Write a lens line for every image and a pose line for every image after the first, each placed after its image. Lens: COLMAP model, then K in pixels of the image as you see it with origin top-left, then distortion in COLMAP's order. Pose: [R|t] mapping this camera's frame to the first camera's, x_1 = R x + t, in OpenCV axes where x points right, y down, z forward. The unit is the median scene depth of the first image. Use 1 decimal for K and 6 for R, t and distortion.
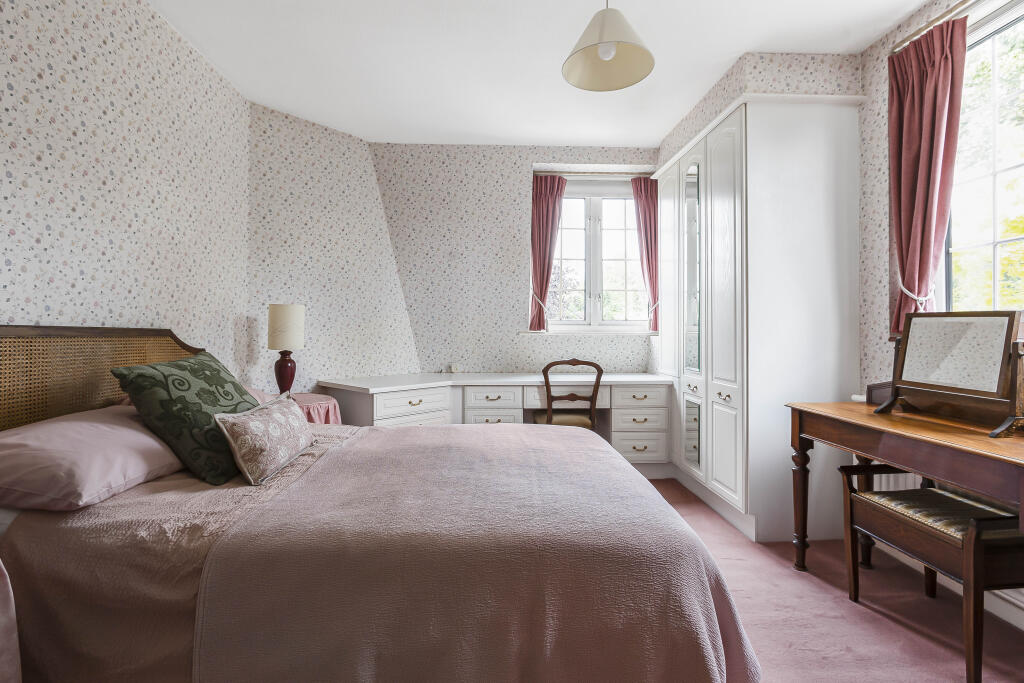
lens RADIAL K [[481.1, 0, 508.9], [0, 481.1, 318.6], [0, 0, 1]] dist [-0.025682, 0.016969]
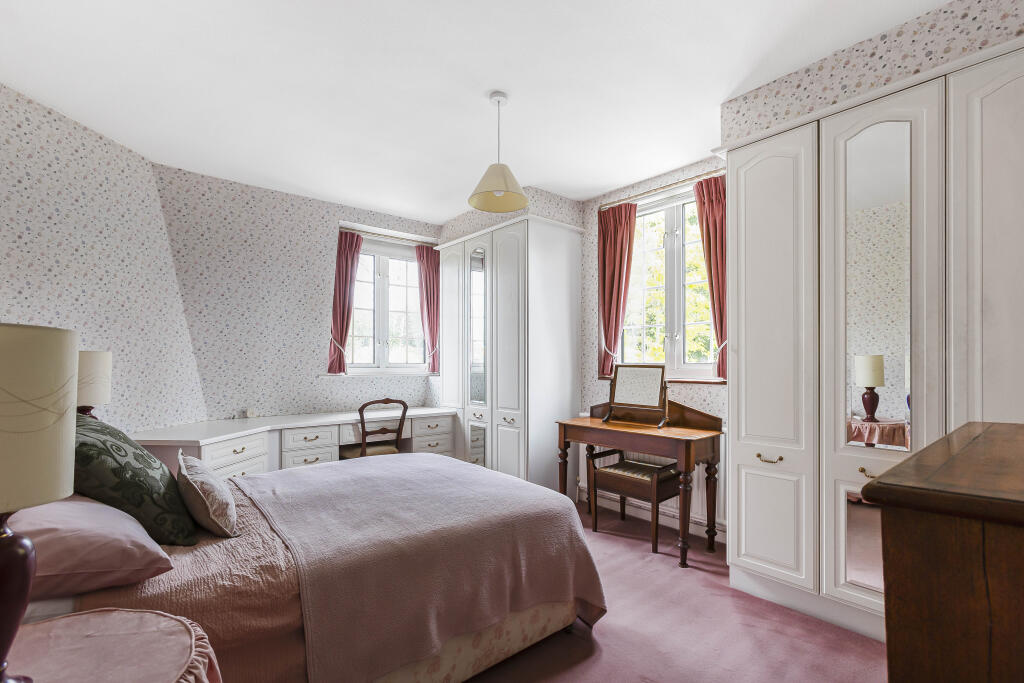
lens RADIAL K [[465.2, 0, 506.5], [0, 465.2, 353.1], [0, 0, 1]] dist [-0.002392, 0.000156]
pose [[0.795588, 0.009874, 0.605757, -0.361167], [-0.011617, 0.999932, -0.001041, -0.032057], [-0.605726, -0.006209, 0.795649, -0.091119]]
